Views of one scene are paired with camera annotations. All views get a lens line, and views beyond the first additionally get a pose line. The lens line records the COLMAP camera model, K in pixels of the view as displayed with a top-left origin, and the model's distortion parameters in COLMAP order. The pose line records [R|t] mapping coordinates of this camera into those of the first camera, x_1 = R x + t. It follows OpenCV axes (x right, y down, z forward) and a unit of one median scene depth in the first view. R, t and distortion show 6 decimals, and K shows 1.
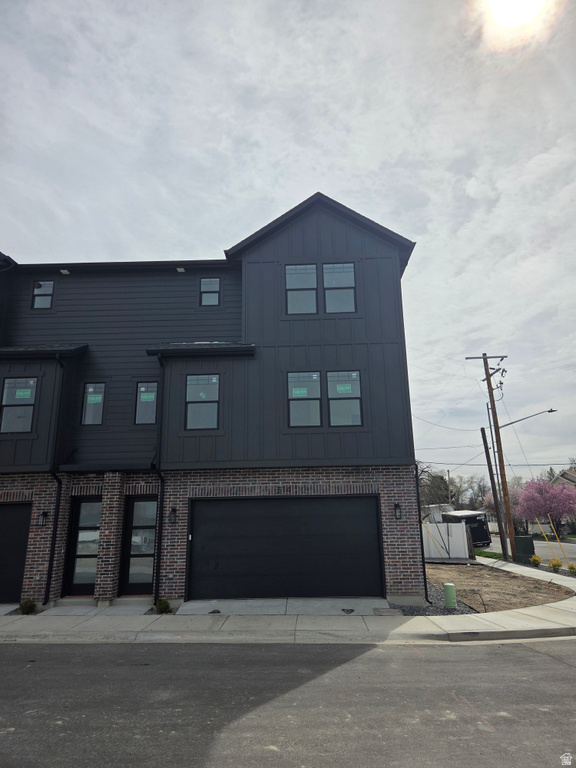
lens RADIAL K [[511.6, 0, 291.5], [0, 511.6, 381.6], [0, 0, 1]] dist [0.062213, -0.050786]
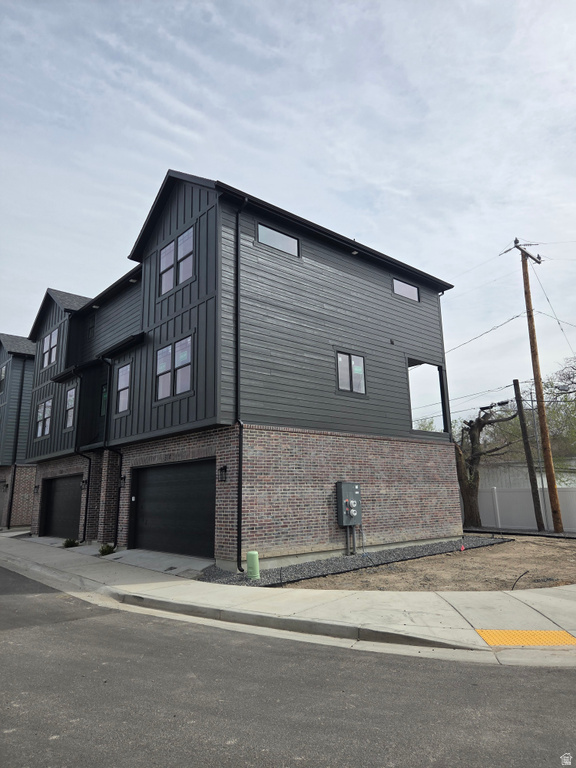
lens RADIAL K [[511.6, 0, 285.4], [0, 511.6, 378.4], [0, 0, 1]] dist [0.062213, -0.050786]
pose [[0.677658, -0.156952, -0.718433, 0.968724], [0.198301, 0.979769, -0.026997, 0.124481], [0.708136, -0.124171, 0.695072, 0.432610]]
